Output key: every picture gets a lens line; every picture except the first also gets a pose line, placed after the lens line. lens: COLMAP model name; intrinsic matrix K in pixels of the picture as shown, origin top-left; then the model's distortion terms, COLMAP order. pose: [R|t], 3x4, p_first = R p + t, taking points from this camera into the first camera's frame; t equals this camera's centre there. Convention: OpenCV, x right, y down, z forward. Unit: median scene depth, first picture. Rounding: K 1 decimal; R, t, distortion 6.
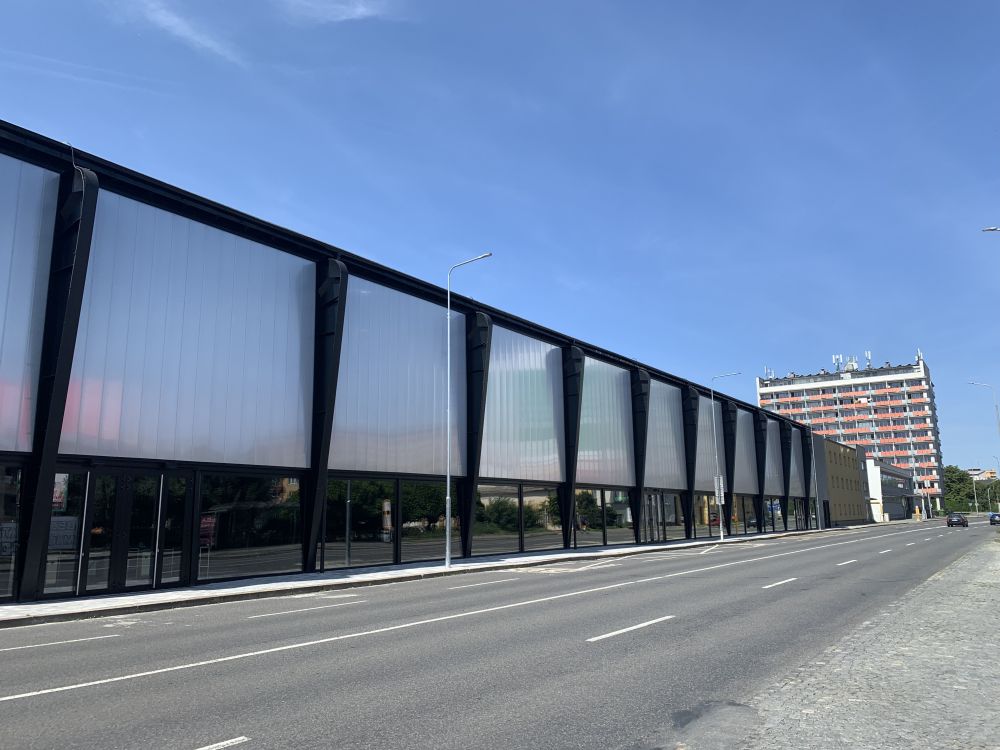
lens RADIAL K [[722.5, 0, 541.9], [0, 722.5, 377.3], [0, 0, 1]] dist [0.055913, -0.003058]
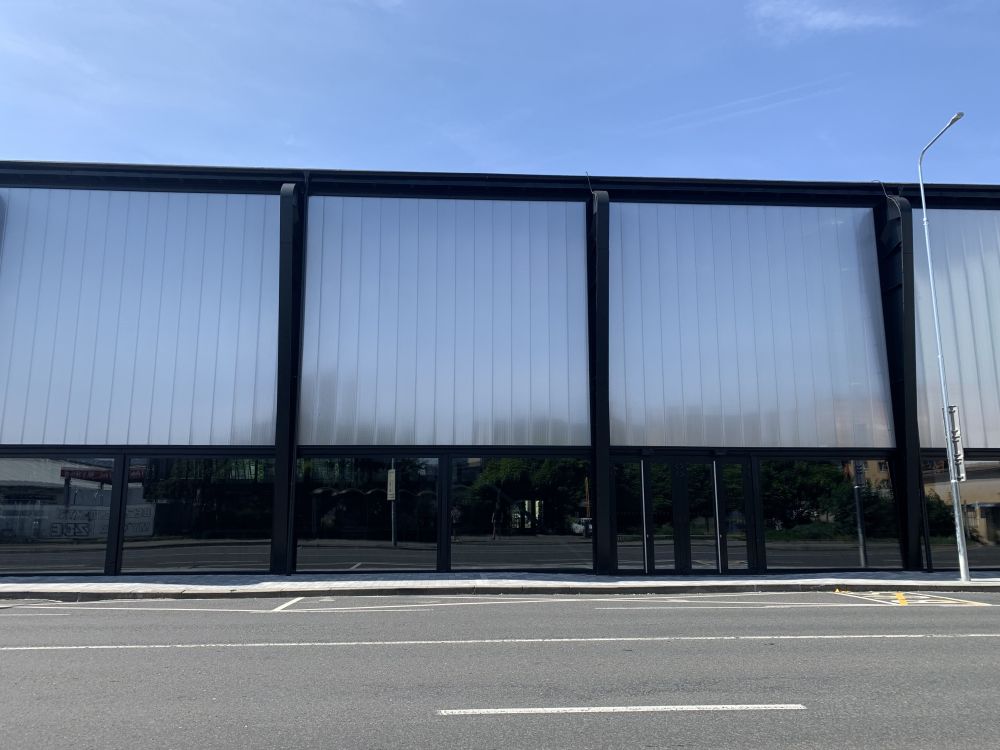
lens RADIAL K [[732.6, 0, 500.0], [0, 732.6, 375.0], [0, 0, 1]] dist [0.002793, -0.000483]
pose [[0.599025, -0.134284, -0.789390, 0.172665], [0.145482, 0.987682, -0.057618, 0.046987], [0.787403, -0.080327, 0.611182, 0.252293]]
